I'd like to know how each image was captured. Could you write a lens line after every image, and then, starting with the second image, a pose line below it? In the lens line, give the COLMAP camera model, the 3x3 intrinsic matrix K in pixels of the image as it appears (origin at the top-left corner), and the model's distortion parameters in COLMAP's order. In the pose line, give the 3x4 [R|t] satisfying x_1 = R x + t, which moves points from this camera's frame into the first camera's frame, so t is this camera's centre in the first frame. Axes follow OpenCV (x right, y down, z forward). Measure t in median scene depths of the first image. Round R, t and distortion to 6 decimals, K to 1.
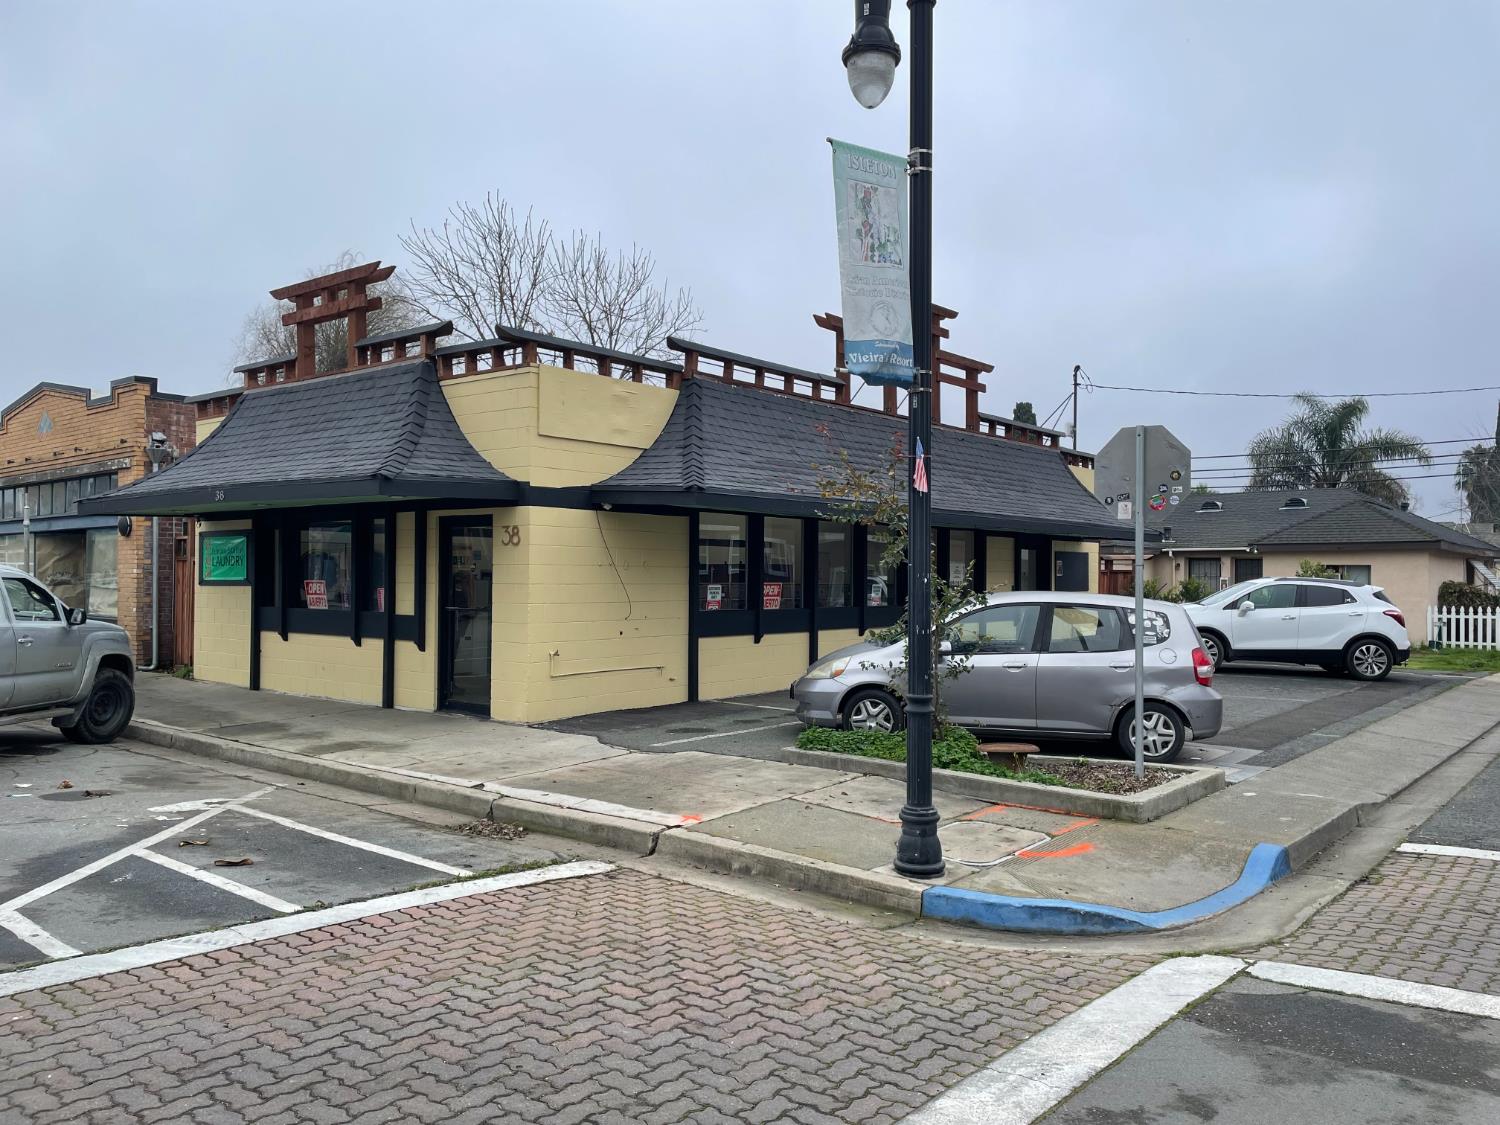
lens RADIAL K [[1150.8, 0, 769.2], [0, 1150.8, 565.1], [0, 0, 1]] dist [0.110188, -0.146324]
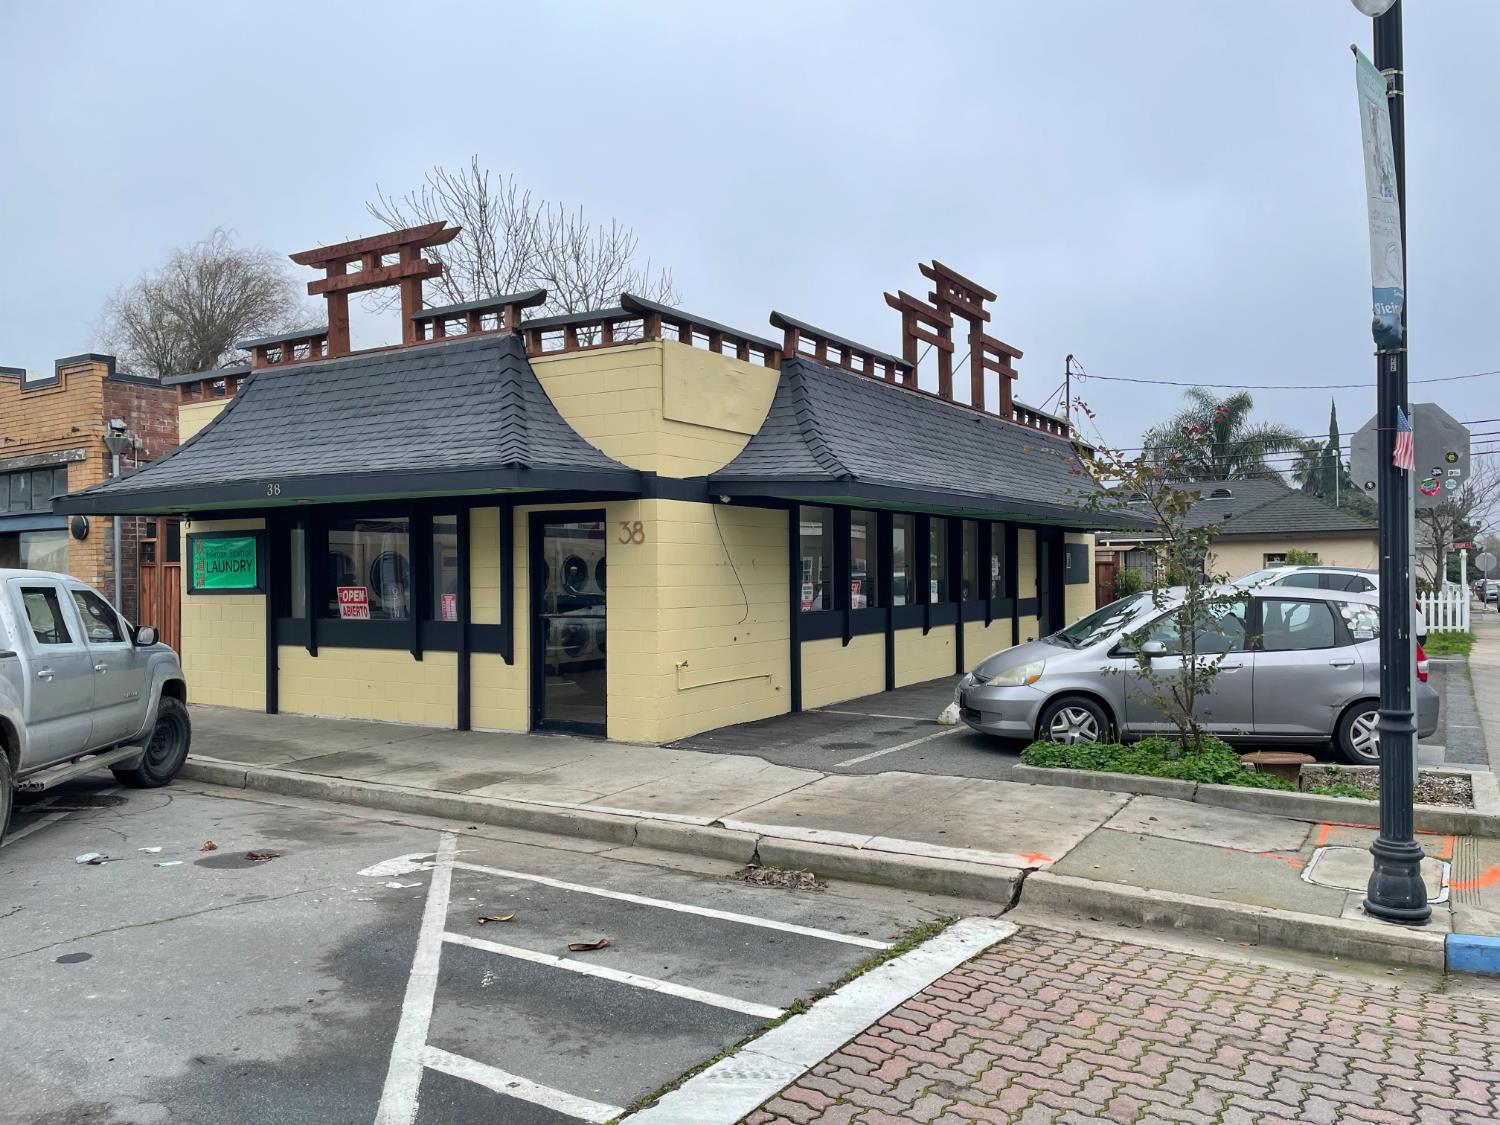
lens RADIAL K [[1150.8, 0, 769.2], [0, 1150.8, 565.1], [0, 0, 1]] dist [0.110188, -0.146324]
pose [[0.990963, -0.015452, 0.133246, -0.226824], [0.015010, 0.999878, 0.004324, -0.002529], [-0.133296, -0.002285, 0.991074, 0.105837]]
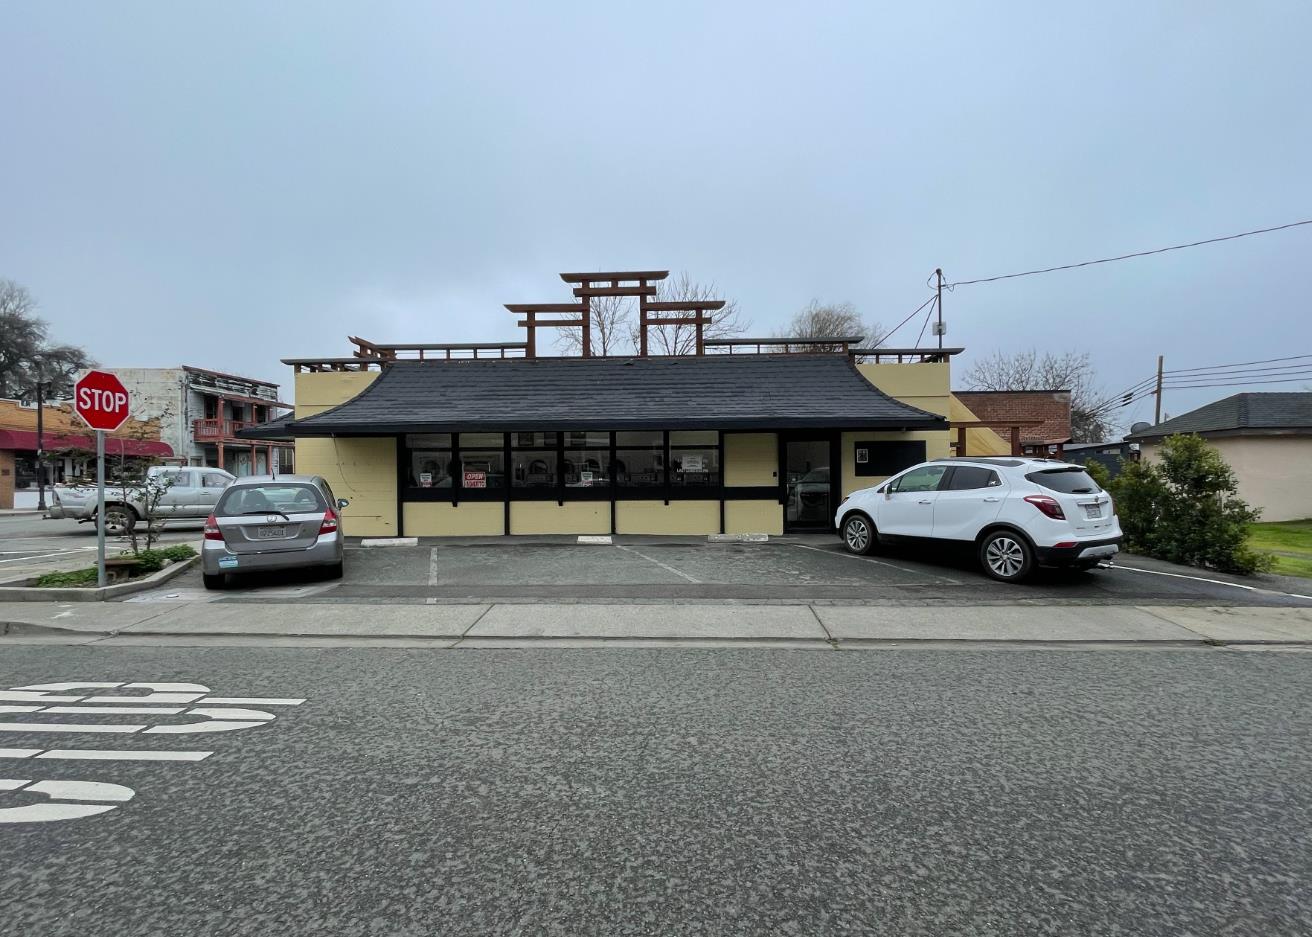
lens RADIAL K [[614.4, 0, 656.9], [0, 614.4, 470.6], [0, 0, 1]] dist [0.002448, 0.000109]
pose [[0.579015, -0.016571, -0.815148, 1.080267], [0.018590, 0.999802, -0.007120, 0.030032], [0.815105, -0.011032, 0.579208, 0.835592]]
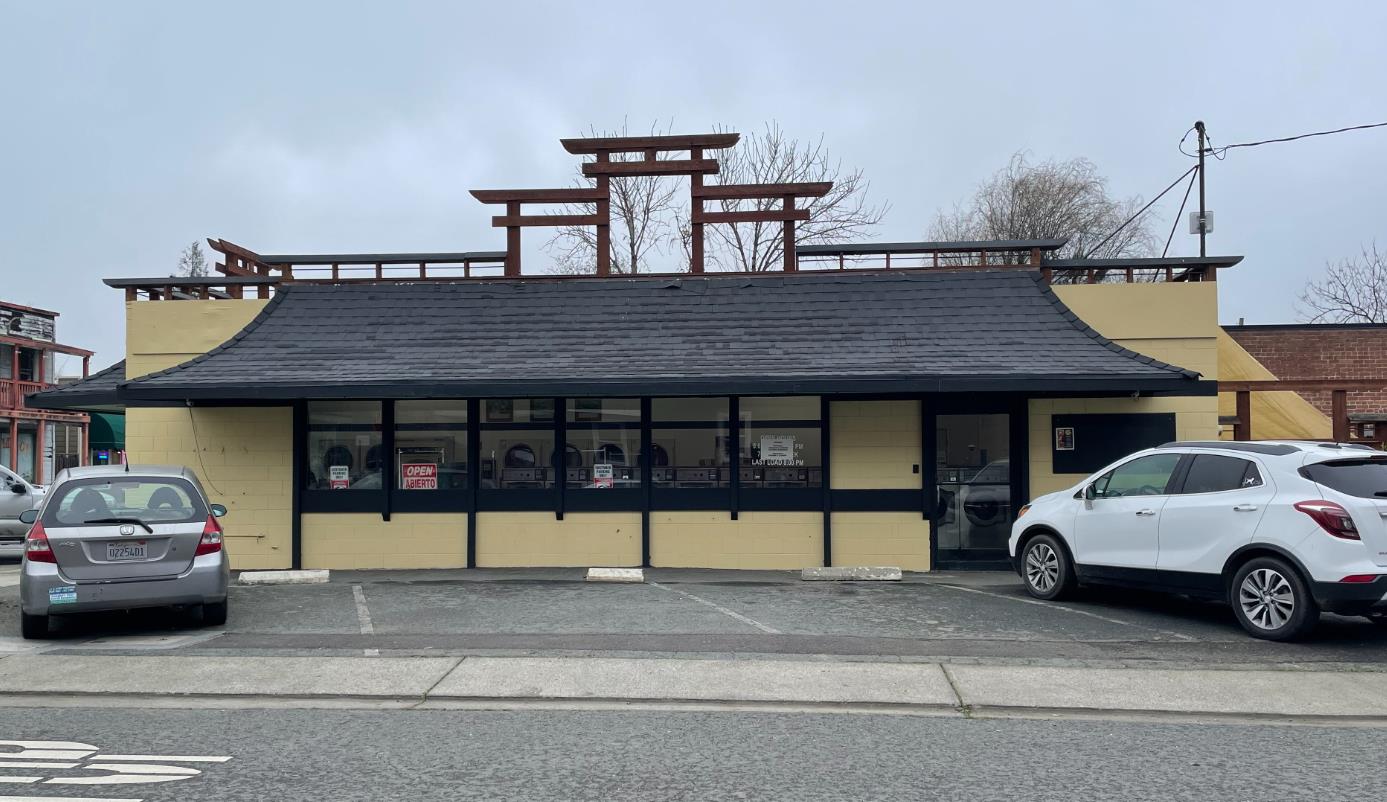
lens RADIAL K [[1160.0, 0, 672.9], [0, 1160.0, 426.1], [0, 0, 1]] dist [0.063053, -0.002294]
pose [[0.537081, -0.045489, -0.842303, 1.211483], [0.014251, 0.998892, -0.044859, 0.038311], [0.843410, 0.012089, 0.537134, 0.759205]]
